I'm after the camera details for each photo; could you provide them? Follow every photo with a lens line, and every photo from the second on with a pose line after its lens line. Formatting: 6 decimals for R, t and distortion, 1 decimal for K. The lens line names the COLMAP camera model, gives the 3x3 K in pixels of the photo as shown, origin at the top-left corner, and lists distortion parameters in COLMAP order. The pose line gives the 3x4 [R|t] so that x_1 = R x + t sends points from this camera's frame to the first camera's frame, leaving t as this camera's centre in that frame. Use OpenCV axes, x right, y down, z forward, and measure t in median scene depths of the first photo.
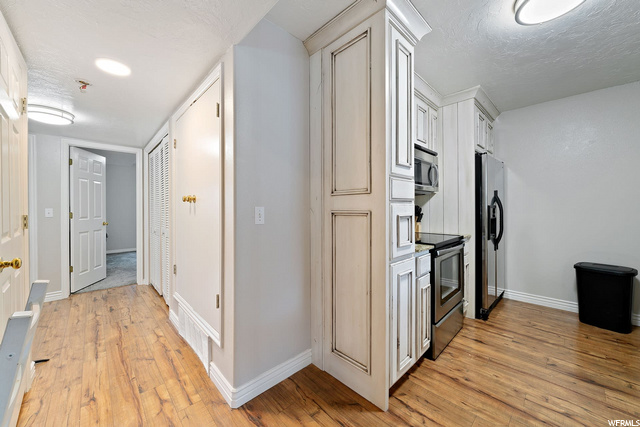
lens RADIAL K [[240.8, 0, 316.2], [0, 240.8, 209.1], [0, 0, 1]] dist [-0.009842, 0.000059]
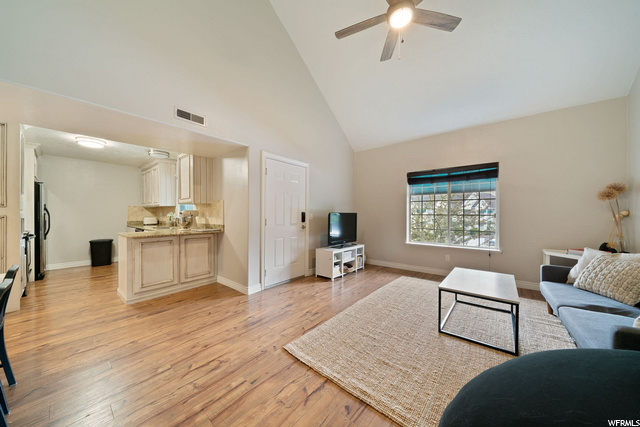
lens RADIAL K [[219.1, 0, 311.5], [0, 219.1, 213.5], [0, 0, 1]] dist [-0.000472, -0.000006]
pose [[-0.101553, 0.006042, 0.994812, -1.224959], [0.004252, 0.999975, -0.005639, 0.005166], [-0.994821, 0.003657, -0.101576, -0.891707]]
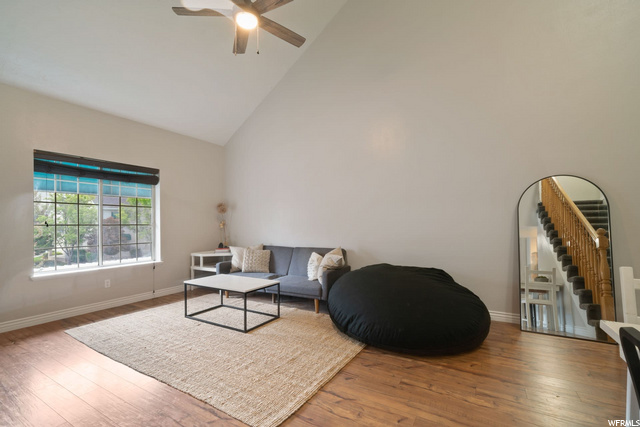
lens RADIAL K [[289.6, 0, 322.1], [0, 289.6, 217.5], [0, 0, 1]] dist [0.001536, 0.000238]
pose [[-0.956671, -0.000447, -0.291170, -0.246301], [0.003655, 0.999902, -0.013544, -0.003716], [0.291148, -0.014021, -0.956575, -0.104243]]
